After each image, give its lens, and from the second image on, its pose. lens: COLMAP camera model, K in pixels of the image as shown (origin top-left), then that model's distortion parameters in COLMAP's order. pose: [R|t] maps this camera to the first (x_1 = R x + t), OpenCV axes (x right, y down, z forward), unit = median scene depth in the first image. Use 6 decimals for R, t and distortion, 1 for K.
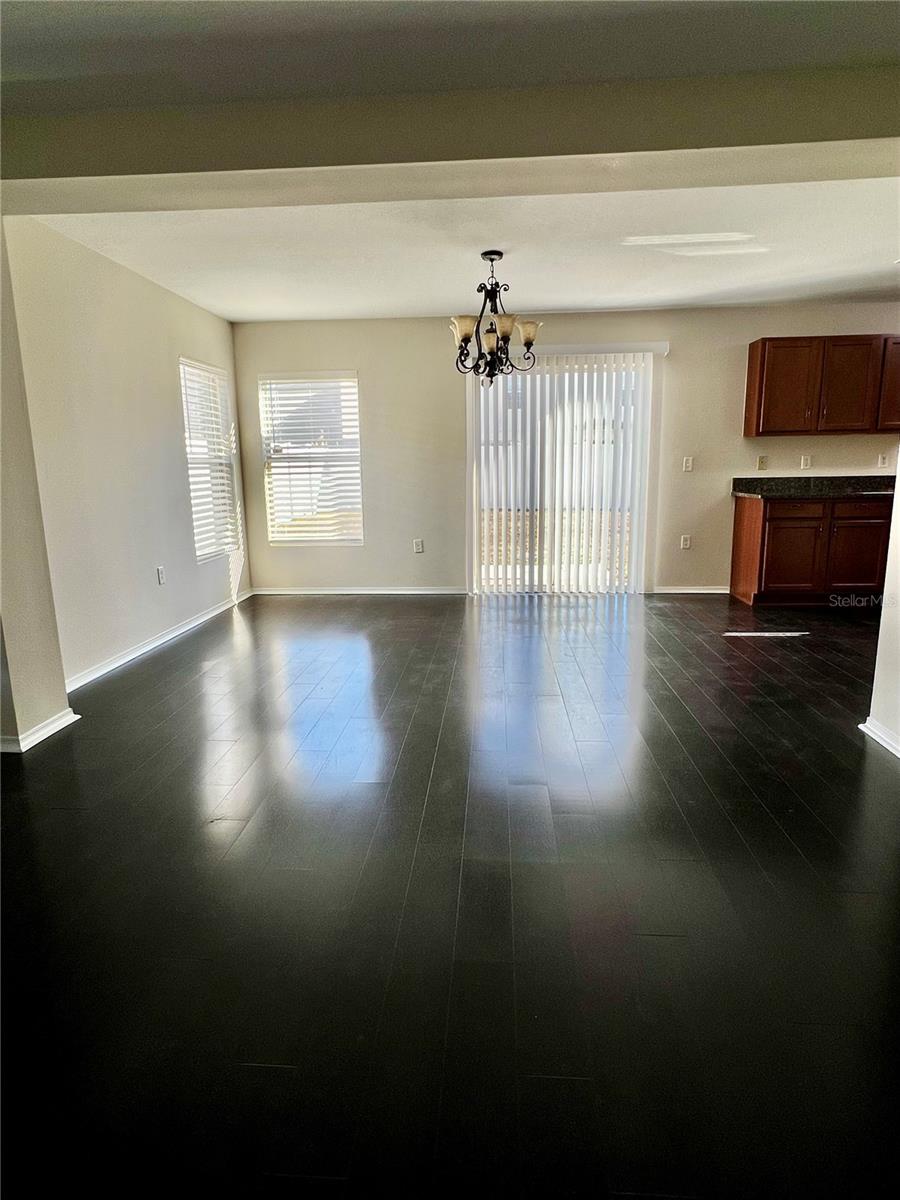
lens RADIAL K [[682.4, 0, 448.8], [0, 682.4, 595.3], [0, 0, 1]] dist [0.000086, -0.000220]
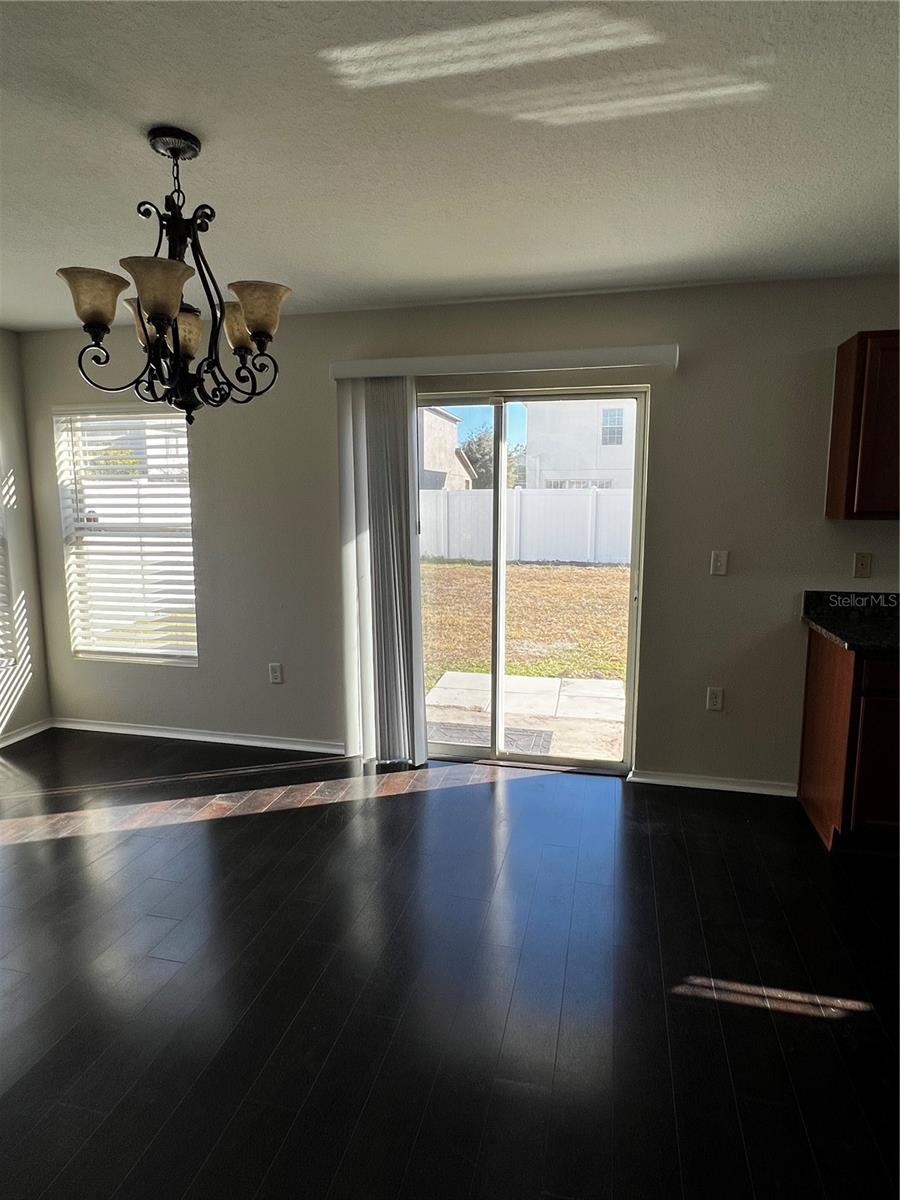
lens RADIAL K [[682.4, 0, 452.7], [0, 682.4, 591.5], [0, 0, 1]] dist [0.000086, -0.000220]
pose [[0.986267, 0.039708, -0.160314, 0.244090], [-0.048132, 0.997638, -0.049007, -0.141502], [0.157990, 0.056050, 0.985849, 0.449934]]
